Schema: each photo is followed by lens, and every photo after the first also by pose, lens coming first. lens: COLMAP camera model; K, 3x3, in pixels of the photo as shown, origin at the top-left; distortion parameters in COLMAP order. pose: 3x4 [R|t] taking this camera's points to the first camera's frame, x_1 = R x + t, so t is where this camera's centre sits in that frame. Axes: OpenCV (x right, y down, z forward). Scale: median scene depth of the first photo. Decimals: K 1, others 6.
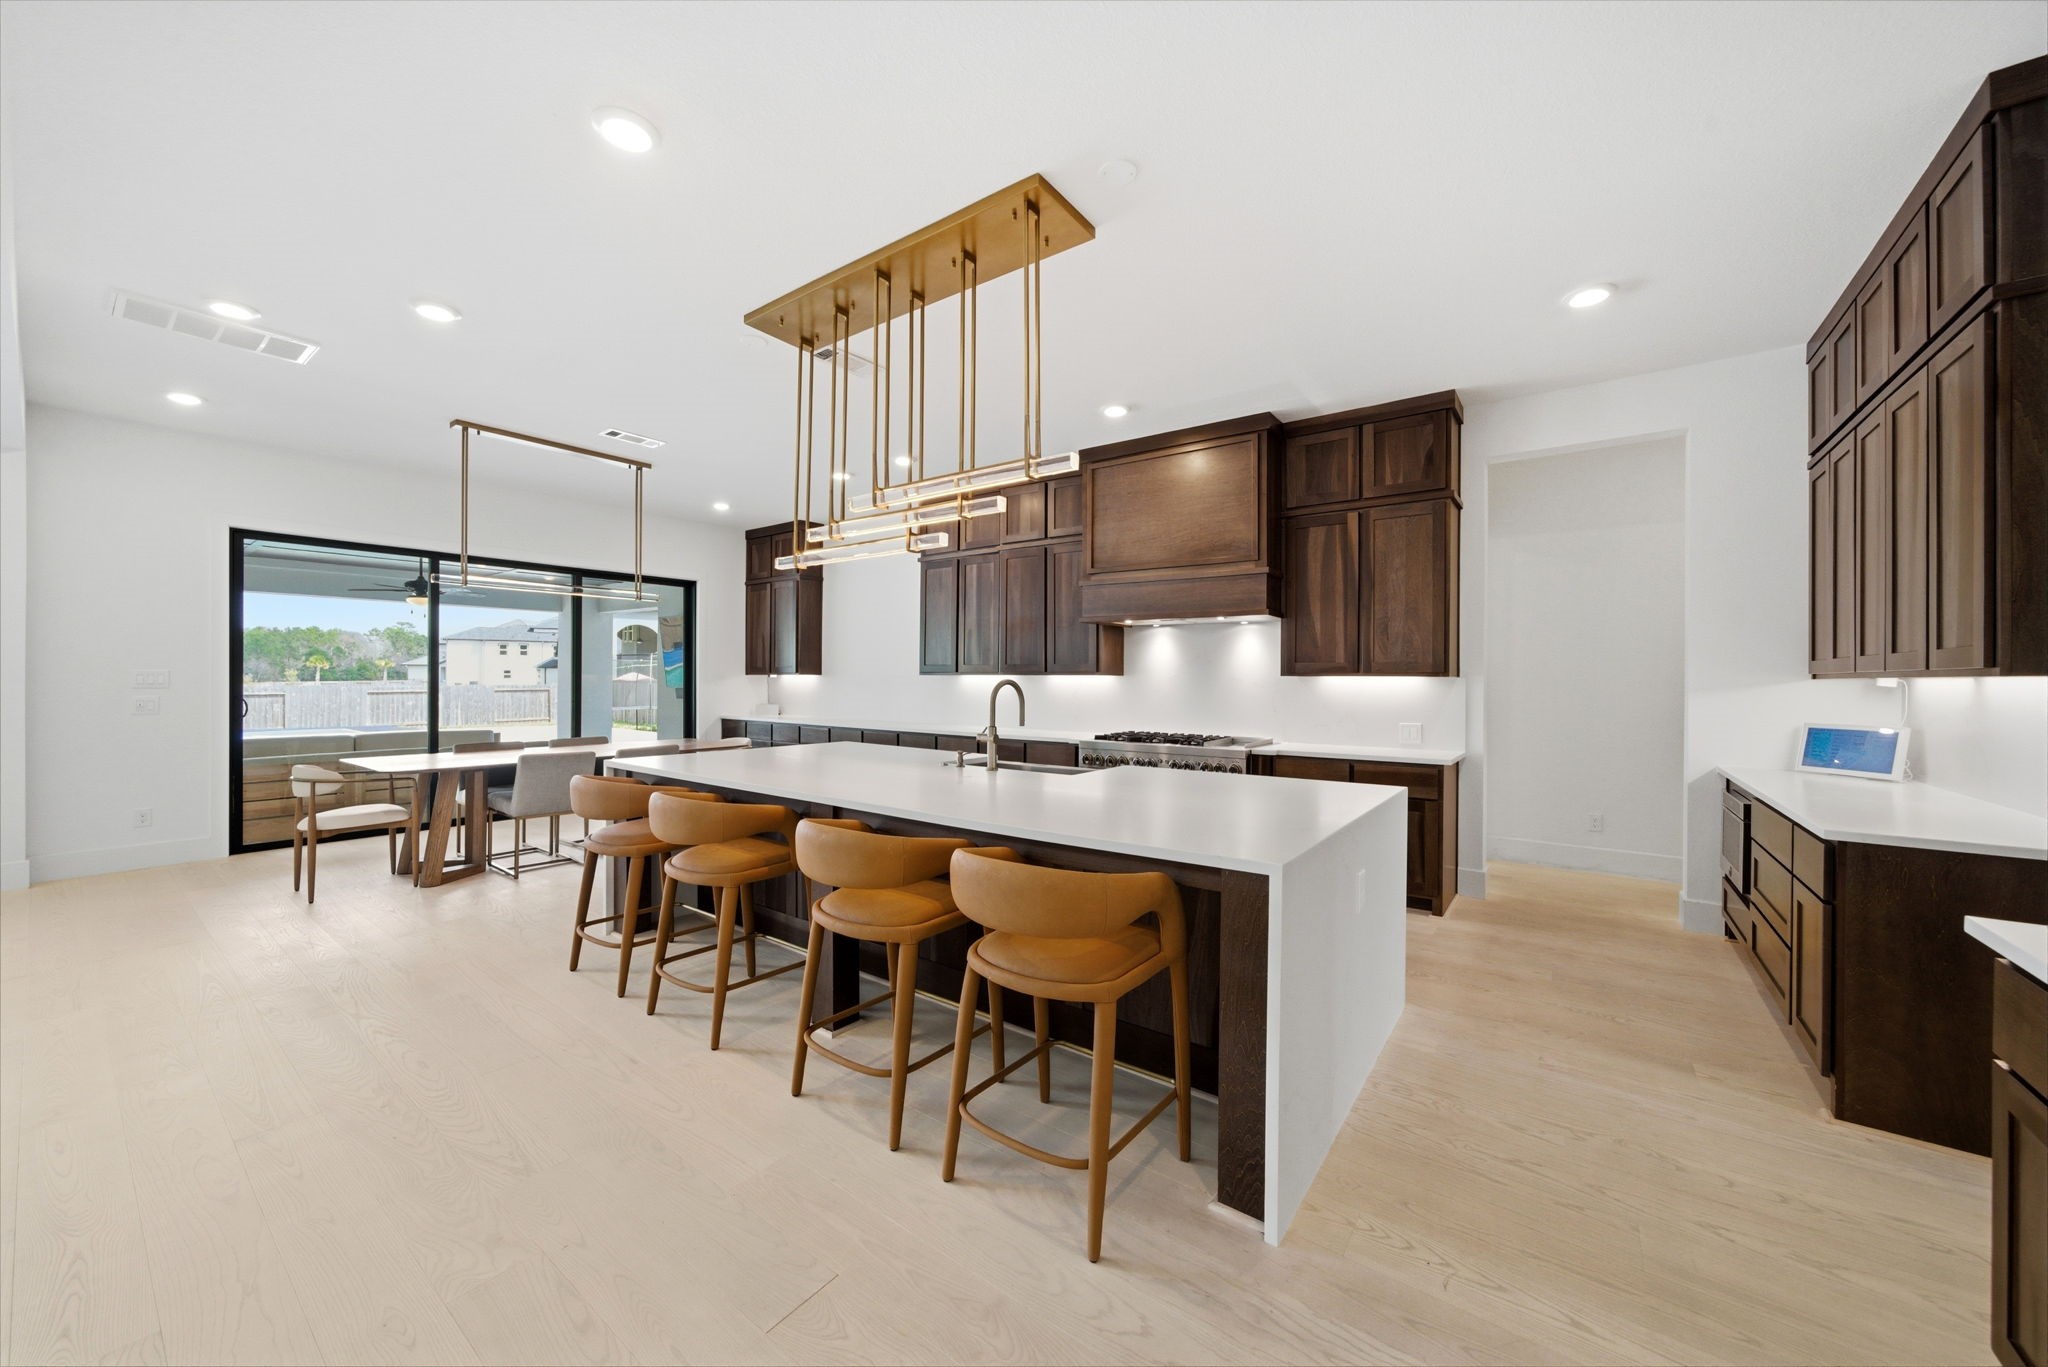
lens RADIAL K [[746.9, 0, 1019.2], [0, 746.9, 677.1], [0, 0, 1]] dist [-0.000130, 0.000046]
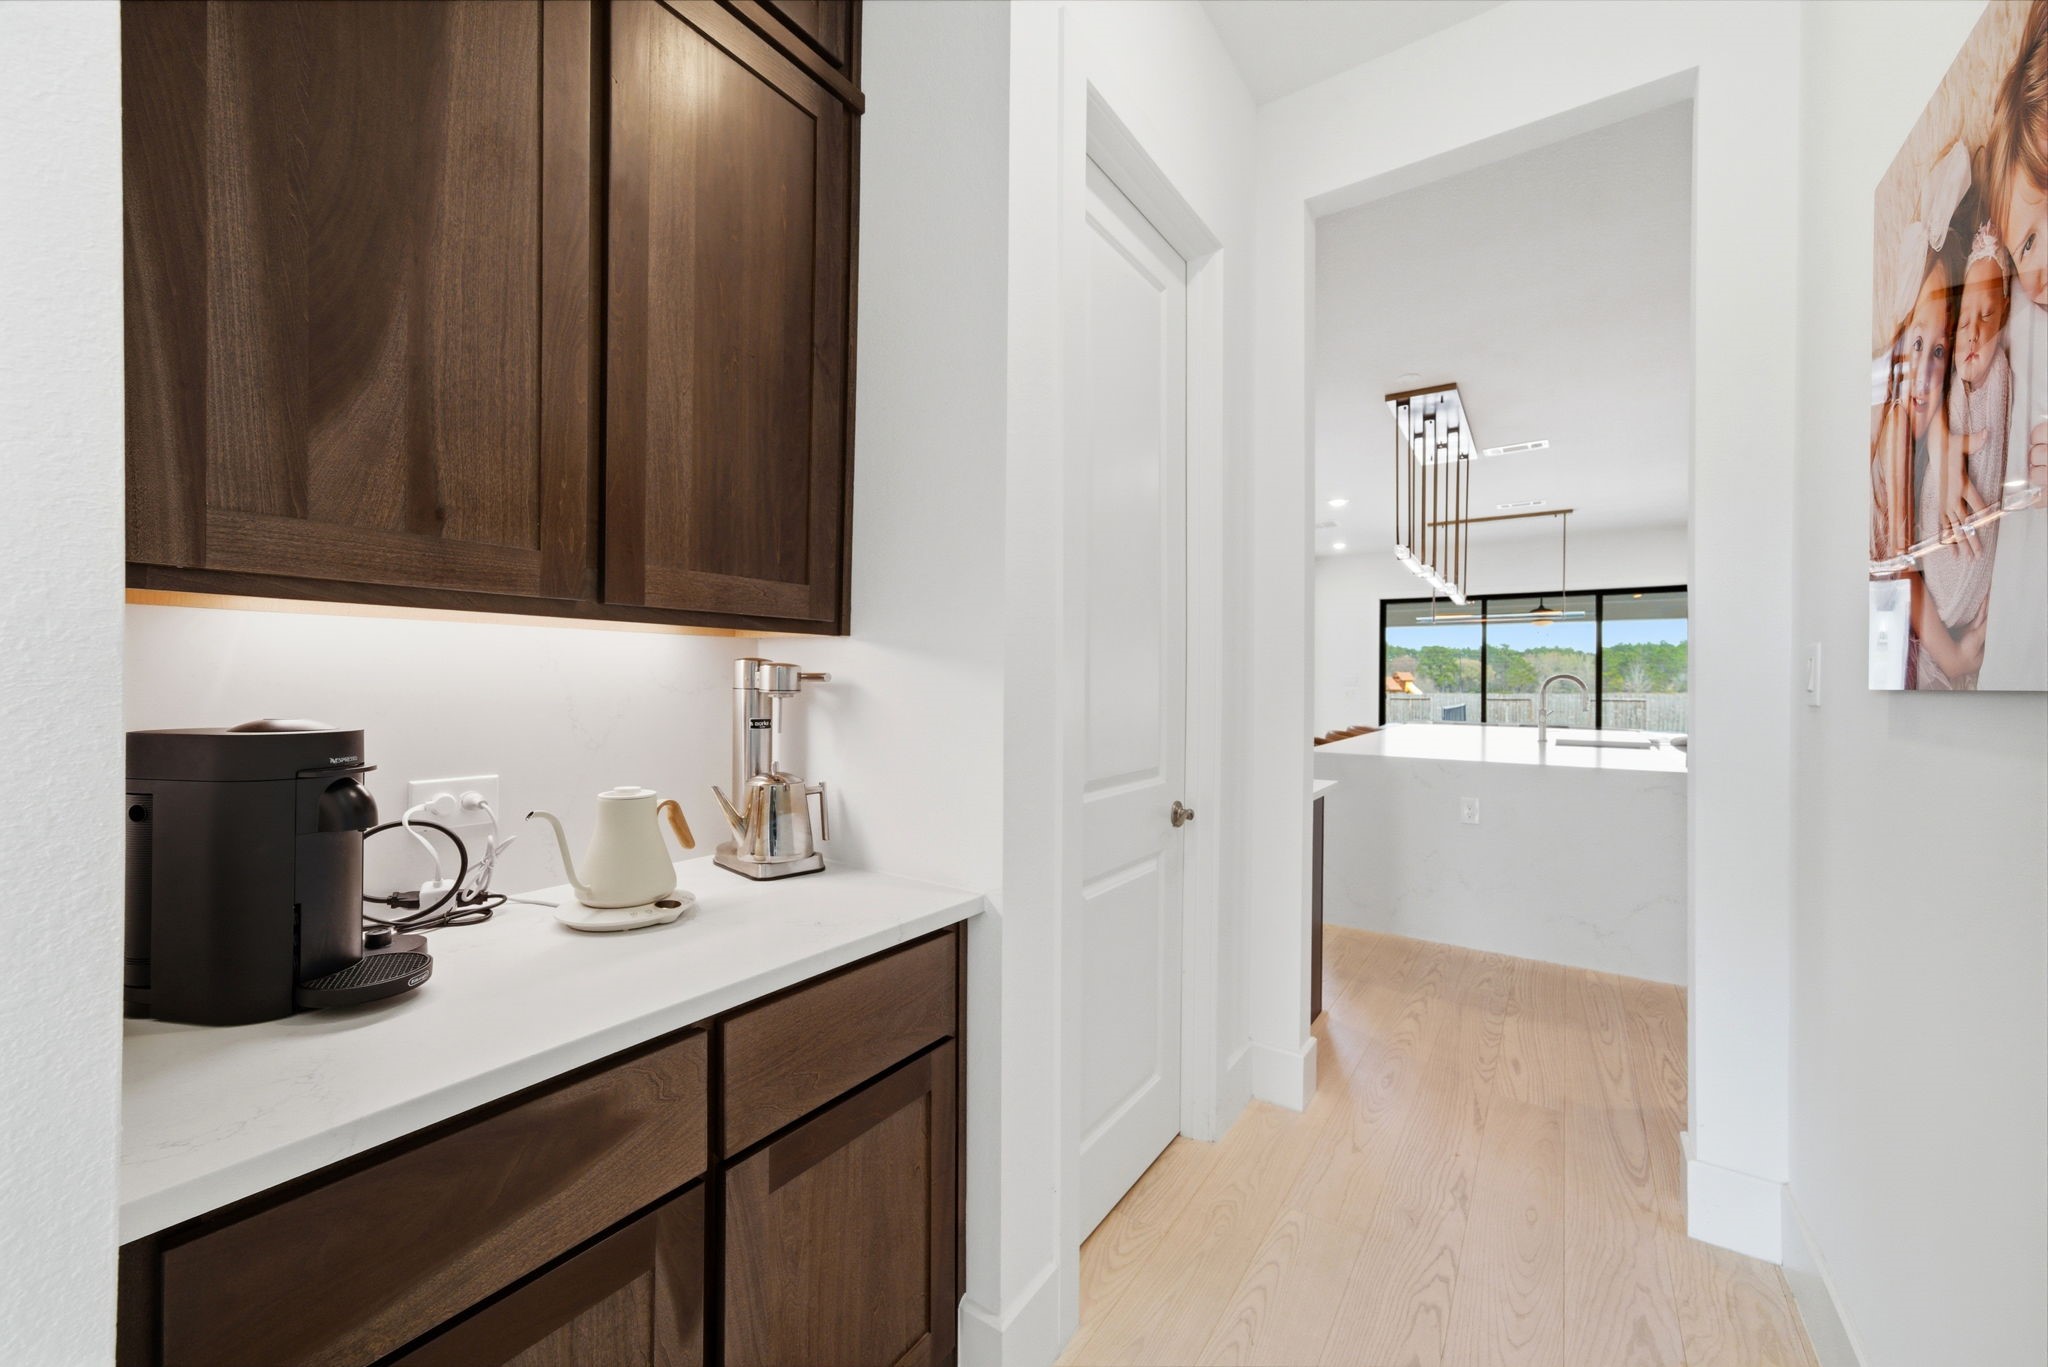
lens RADIAL K [[812.2, 0, 1021.5], [0, 812.2, 681.3], [0, 0, 1]] dist [0.000028, 0.000001]
pose [[0.041562, -0.003736, -0.999129, 1.498534], [-0.009012, 0.999951, -0.004114, 0.031542], [0.999095, 0.009175, 0.041526, 0.027797]]
